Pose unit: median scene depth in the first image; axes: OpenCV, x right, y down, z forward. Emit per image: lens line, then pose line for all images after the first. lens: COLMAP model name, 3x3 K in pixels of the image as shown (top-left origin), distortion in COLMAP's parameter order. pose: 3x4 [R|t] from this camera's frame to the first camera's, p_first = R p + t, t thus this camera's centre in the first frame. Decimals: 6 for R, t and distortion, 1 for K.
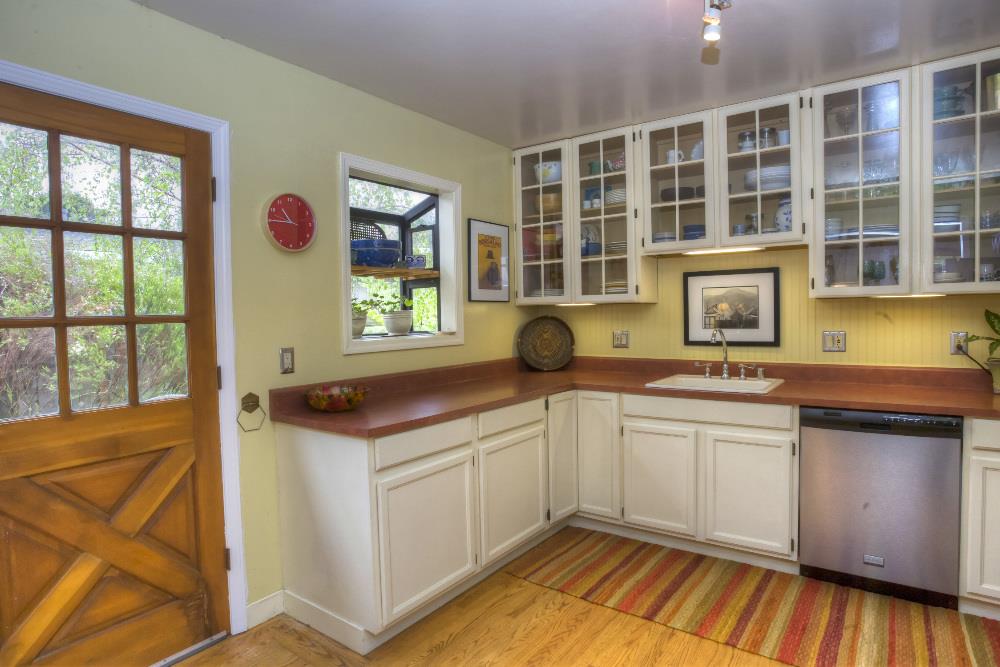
lens RADIAL K [[576.1, 0, 500.0], [0, 576.1, 333.5], [0, 0, 1]] dist [-0.090021, 0.048942]
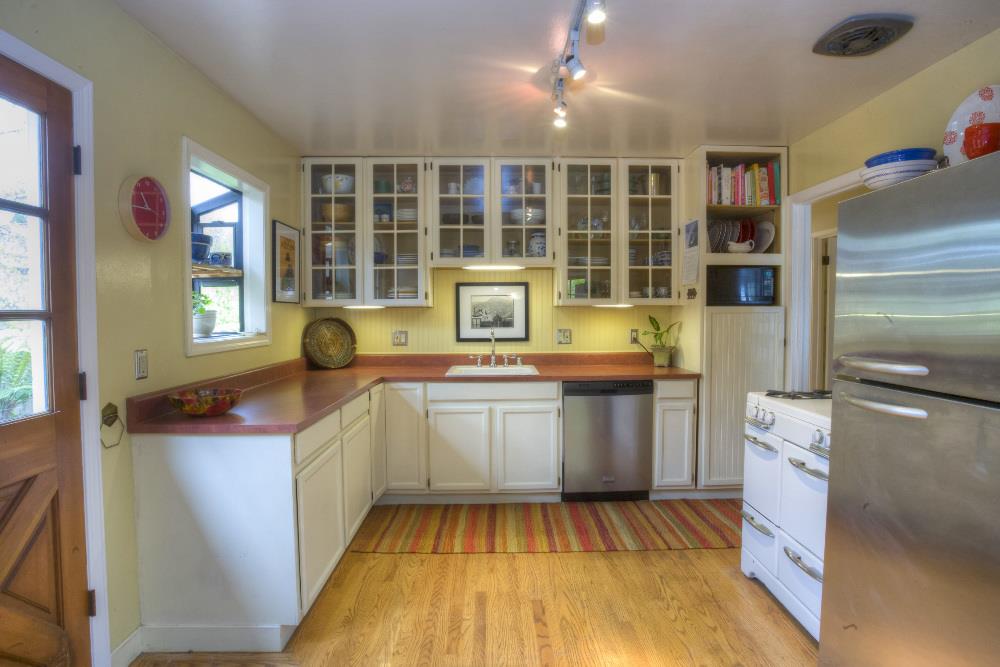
lens RADIAL K [[576.1, 0, 500.0], [0, 576.1, 333.5], [0, 0, 1]] dist [-0.090021, 0.048942]
pose [[0.776850, -0.008414, 0.629630, -0.425440], [0.013852, 0.999897, -0.003730, 0.009281], [-0.629533, 0.011619, 0.776887, -0.024730]]
